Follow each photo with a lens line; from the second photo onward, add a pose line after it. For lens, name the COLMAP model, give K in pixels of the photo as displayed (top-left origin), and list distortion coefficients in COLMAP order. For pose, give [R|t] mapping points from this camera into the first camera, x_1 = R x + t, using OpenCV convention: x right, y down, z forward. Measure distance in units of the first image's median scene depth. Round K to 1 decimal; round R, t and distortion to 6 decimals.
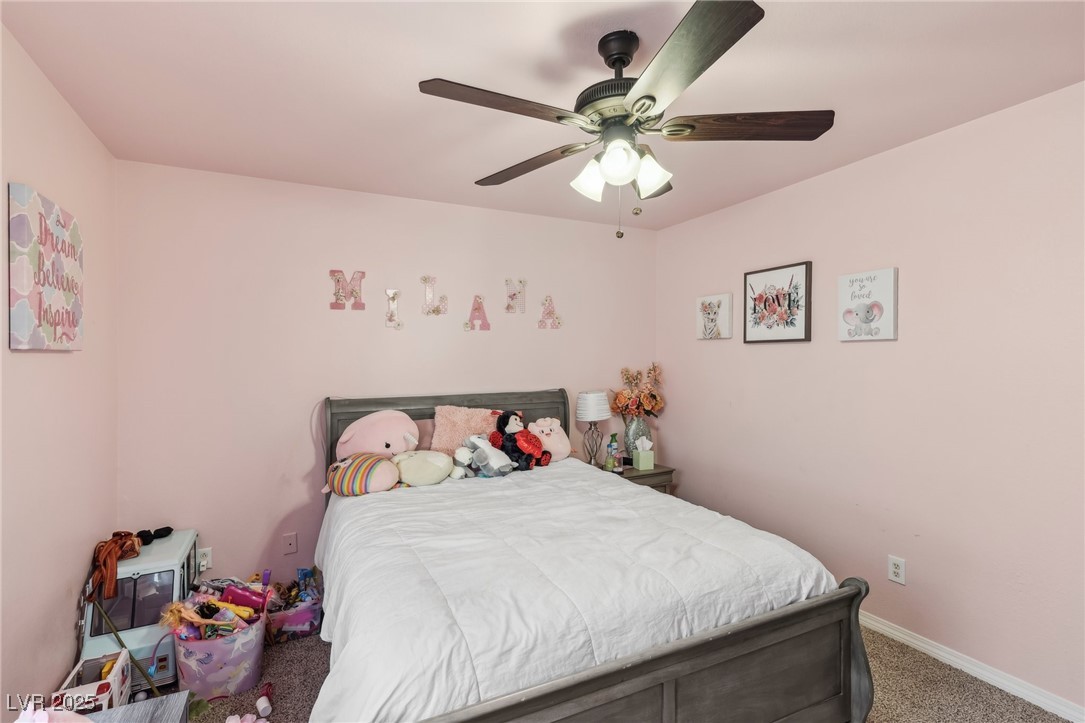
lens RADIAL K [[510.3, 0, 545.2], [0, 510.3, 359.4], [0, 0, 1]] dist [0.007187, 0.000230]
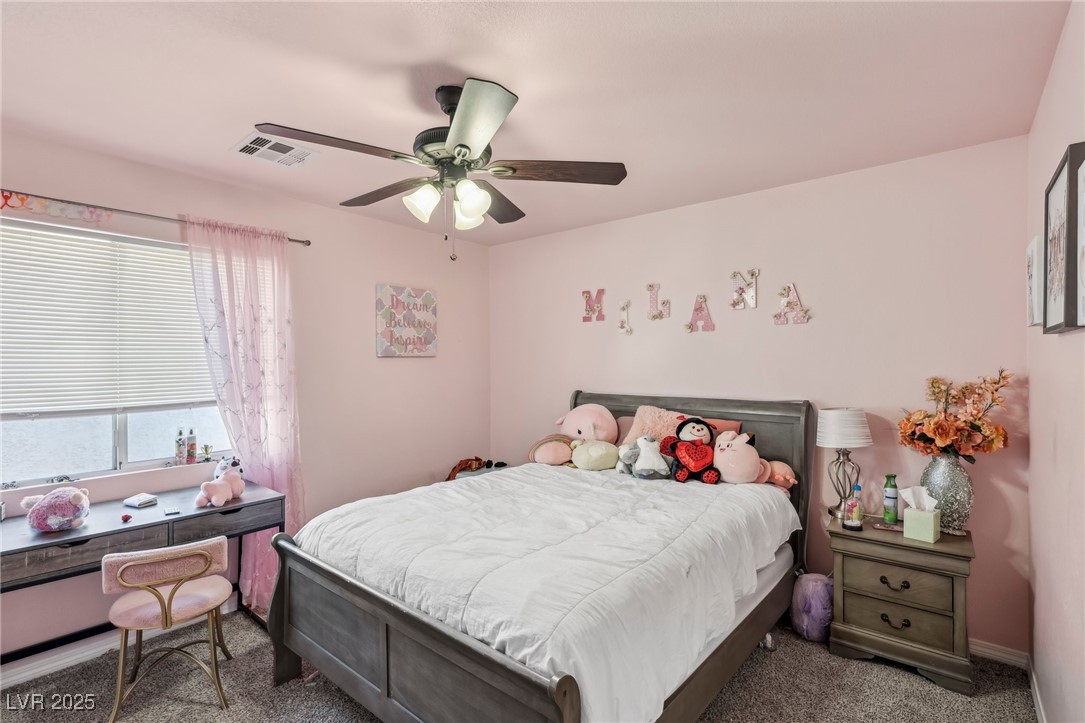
lens RADIAL K [[510.3, 0, 545.2], [0, 510.3, 359.4], [0, 0, 1]] dist [0.007187, 0.000230]
pose [[0.403890, 0.003335, -0.914801, 0.710819], [-0.003215, 0.999992, 0.002226, -0.007144], [0.914802, 0.002042, 0.403898, 0.395219]]
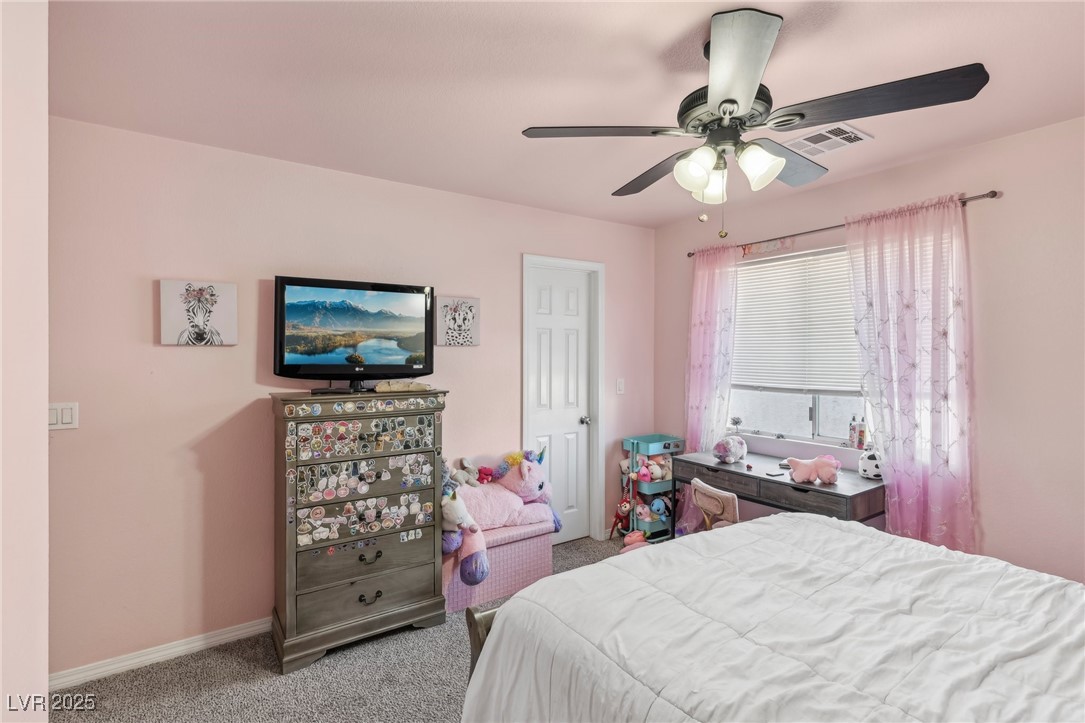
lens RADIAL K [[517.7, 0, 536.3], [0, 517.7, 350.2], [0, 0, 1]] dist [0.011583, 0.000104]
pose [[-0.990526, 0.009045, -0.137026, 0.364131], [0.009328, 0.999955, -0.001423, -0.008417], [0.137007, -0.002688, -0.990566, 1.065012]]
